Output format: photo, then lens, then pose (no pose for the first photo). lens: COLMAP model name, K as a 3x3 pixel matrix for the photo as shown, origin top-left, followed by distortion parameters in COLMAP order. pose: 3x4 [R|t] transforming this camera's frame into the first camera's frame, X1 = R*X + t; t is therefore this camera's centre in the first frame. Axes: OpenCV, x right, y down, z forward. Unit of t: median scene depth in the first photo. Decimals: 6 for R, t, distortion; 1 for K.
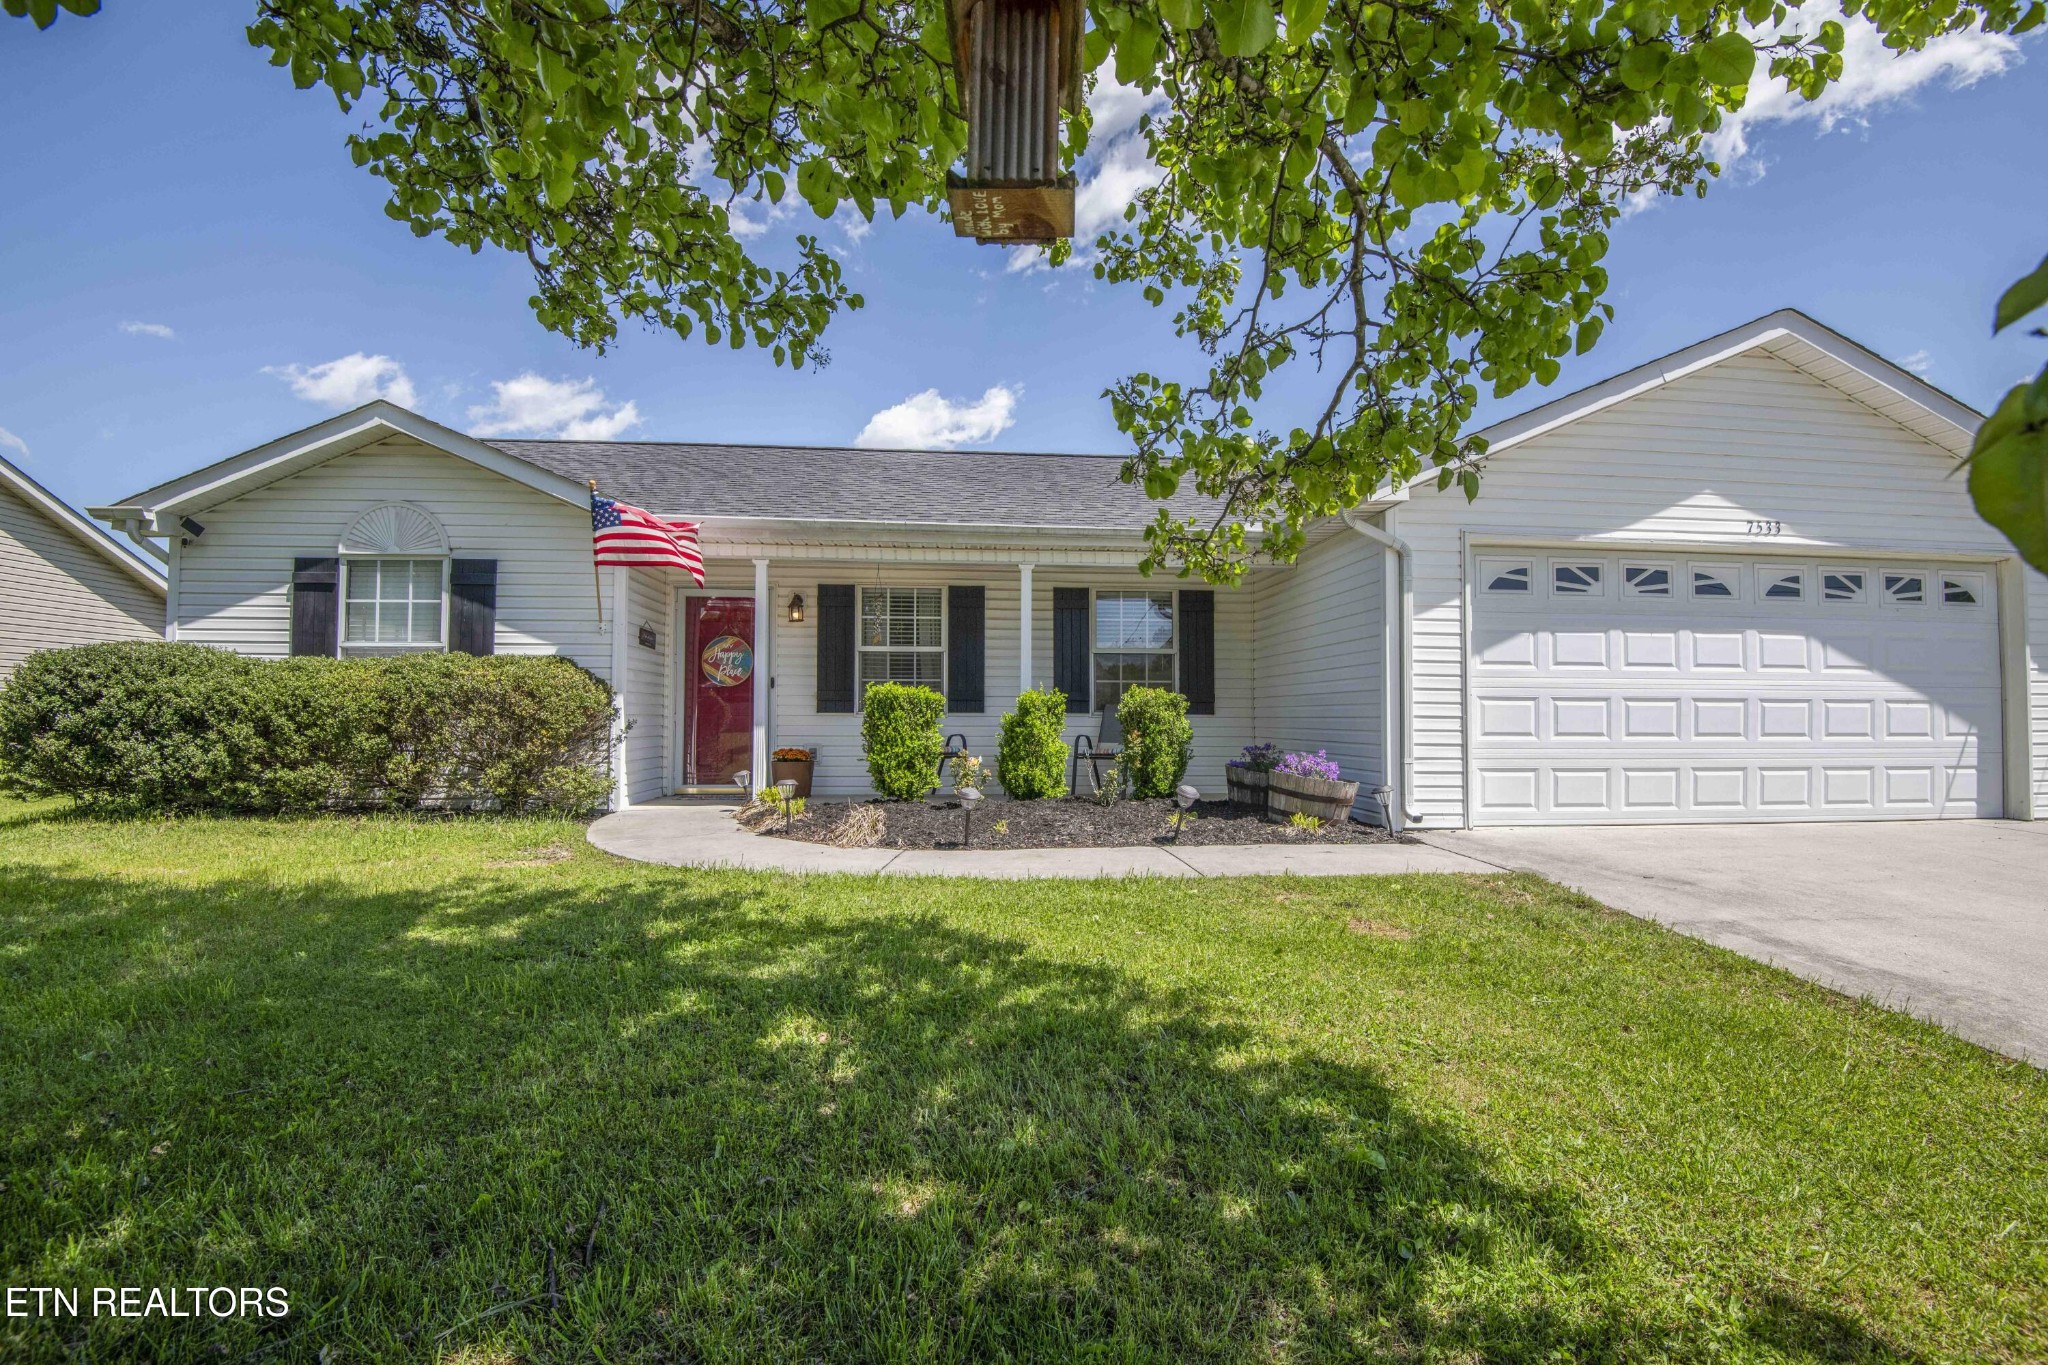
lens RADIAL K [[947.6, 0, 1024.5], [0, 947.6, 666.9], [0, 0, 1]] dist [-0.025723, -0.005958]
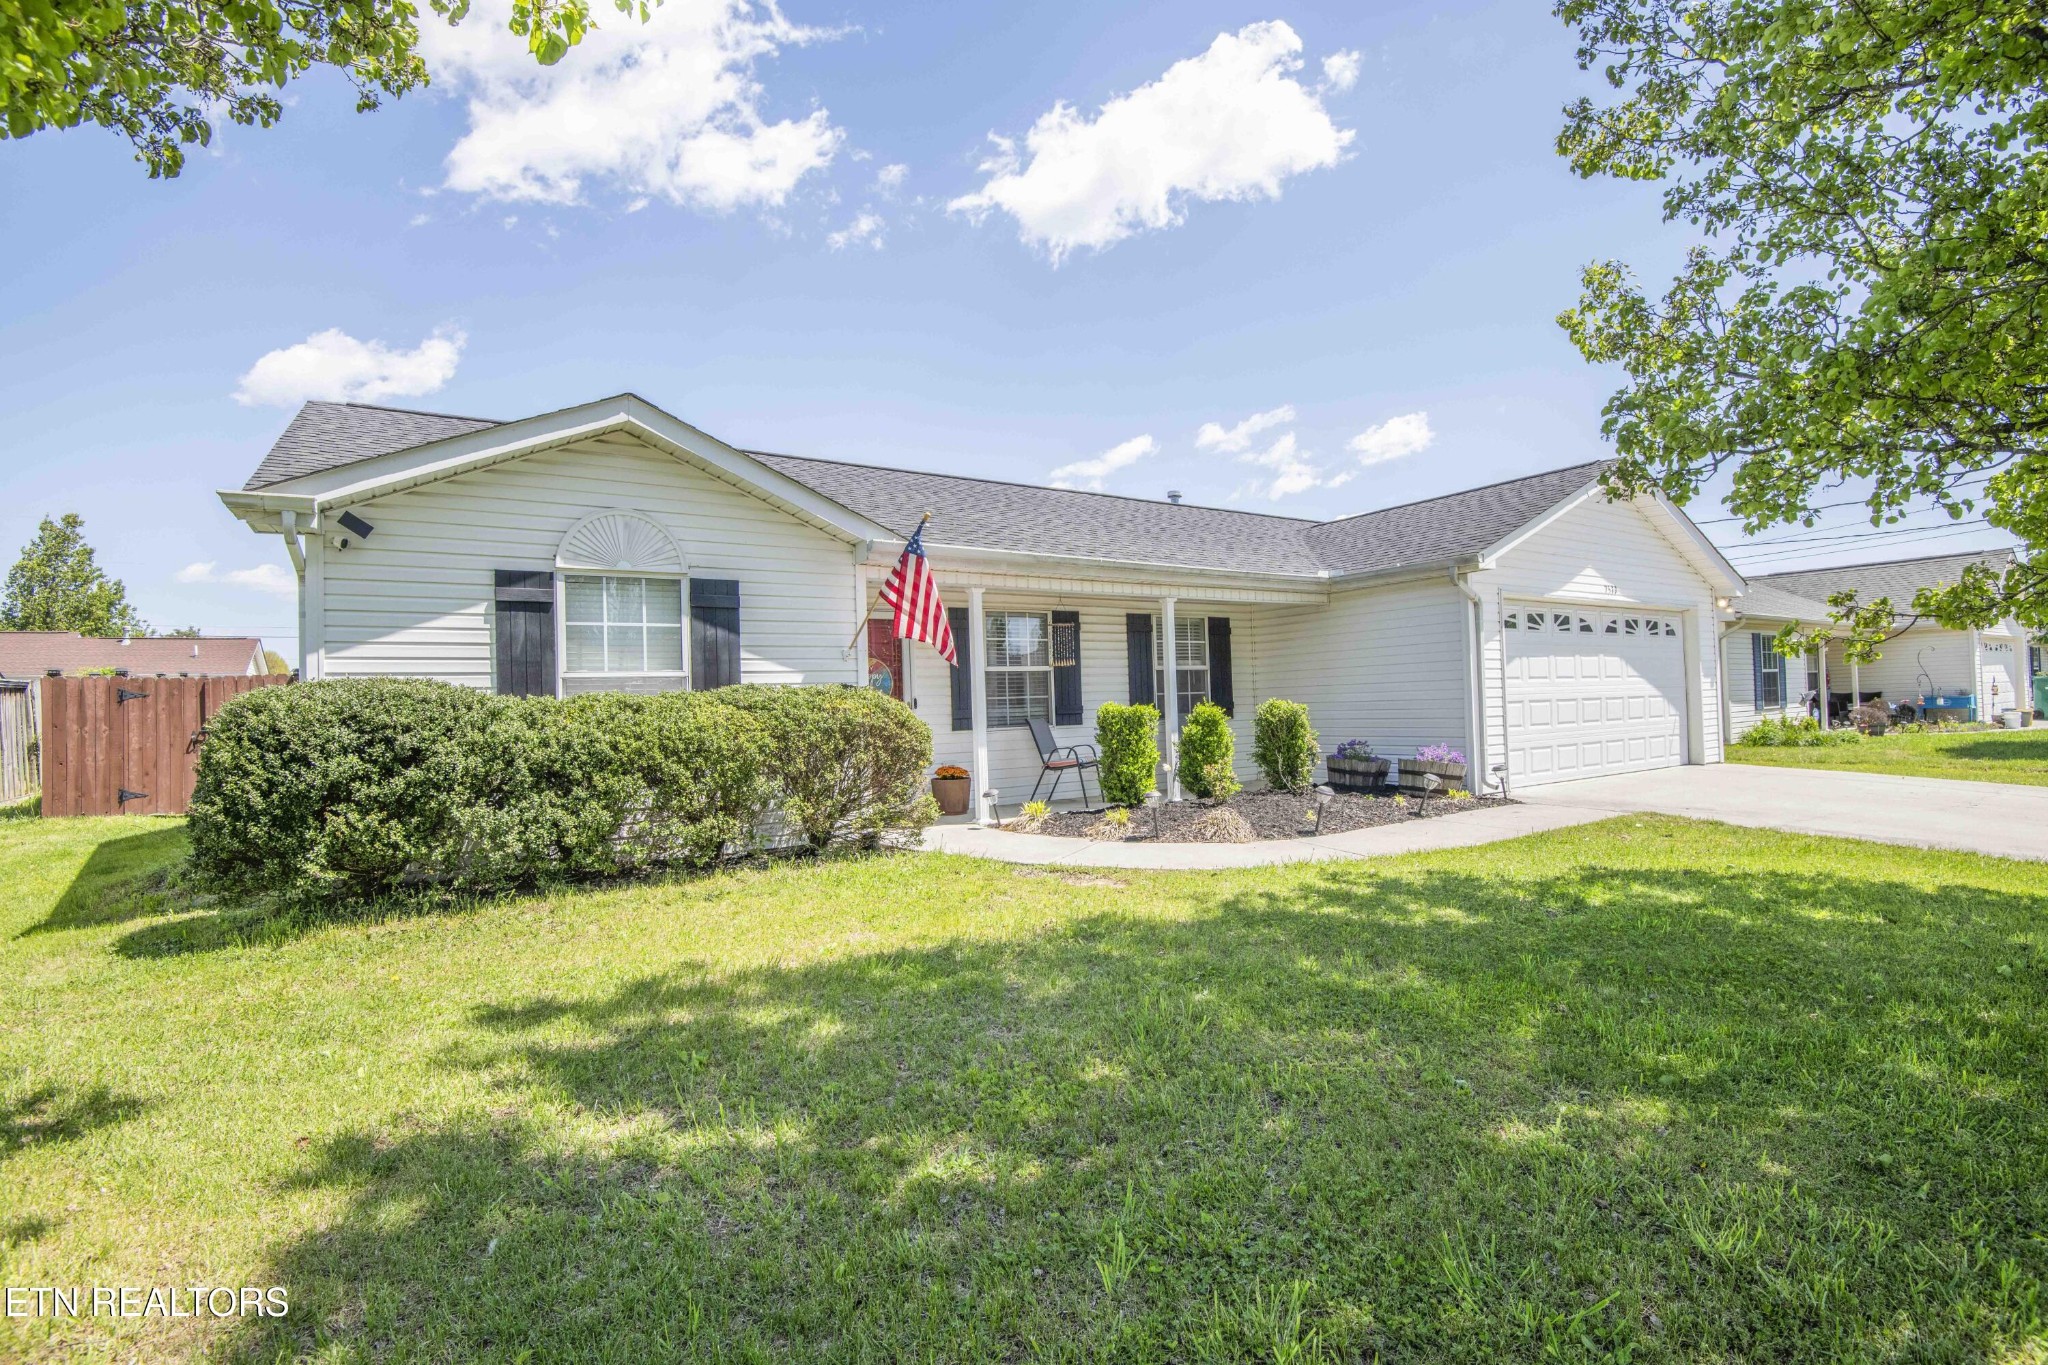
lens RADIAL K [[947.6, 0, 1021.0], [0, 947.6, 682.6], [0, 0, 1]] dist [-0.025723, -0.005958]
pose [[0.876995, -0.019304, 0.480112, -0.777157], [0.011396, 0.999747, 0.019381, -0.029594], [-0.480365, -0.011525, 0.876993, 0.059207]]
